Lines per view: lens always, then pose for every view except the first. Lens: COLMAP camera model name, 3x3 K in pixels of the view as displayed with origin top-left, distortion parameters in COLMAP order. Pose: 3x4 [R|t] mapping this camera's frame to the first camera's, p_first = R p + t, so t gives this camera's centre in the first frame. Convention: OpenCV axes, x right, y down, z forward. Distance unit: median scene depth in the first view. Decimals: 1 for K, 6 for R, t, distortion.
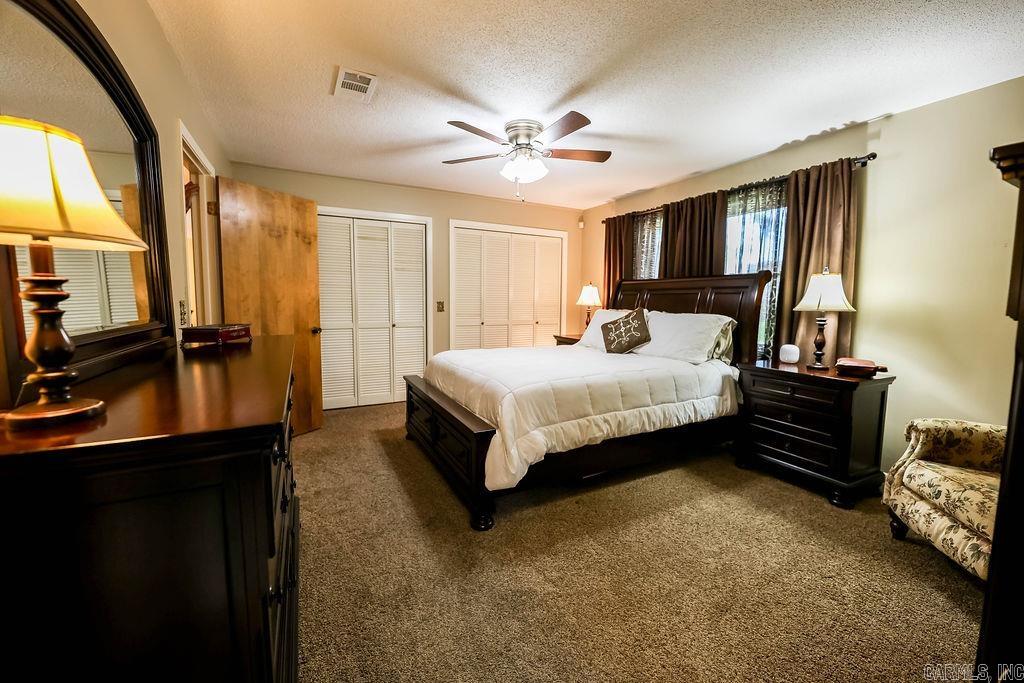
lens RADIAL K [[414.9, 0, 518.2], [0, 414.9, 337.8], [0, 0, 1]] dist [0.000103, -0.000042]
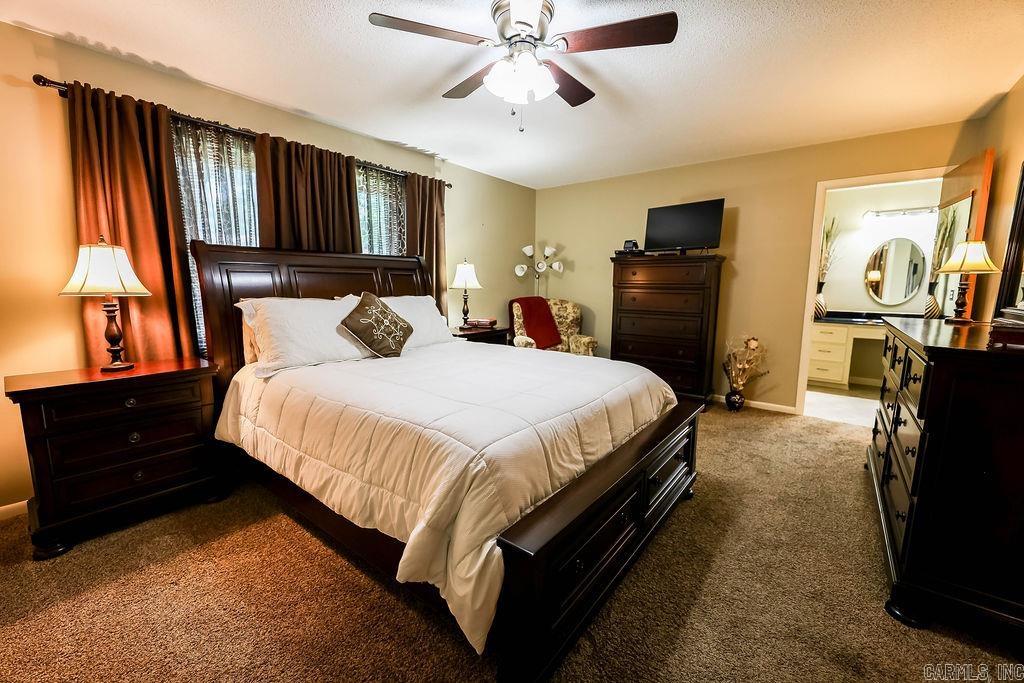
lens RADIAL K [[414.9, 0, 518.9], [0, 414.9, 342.1], [0, 0, 1]] dist [0.000103, -0.000042]
pose [[-0.422234, -0.132869, 0.896696, -0.474003], [0.078056, 0.980196, 0.181997, -0.093374], [-0.903120, 0.146838, -0.403501, 1.015172]]
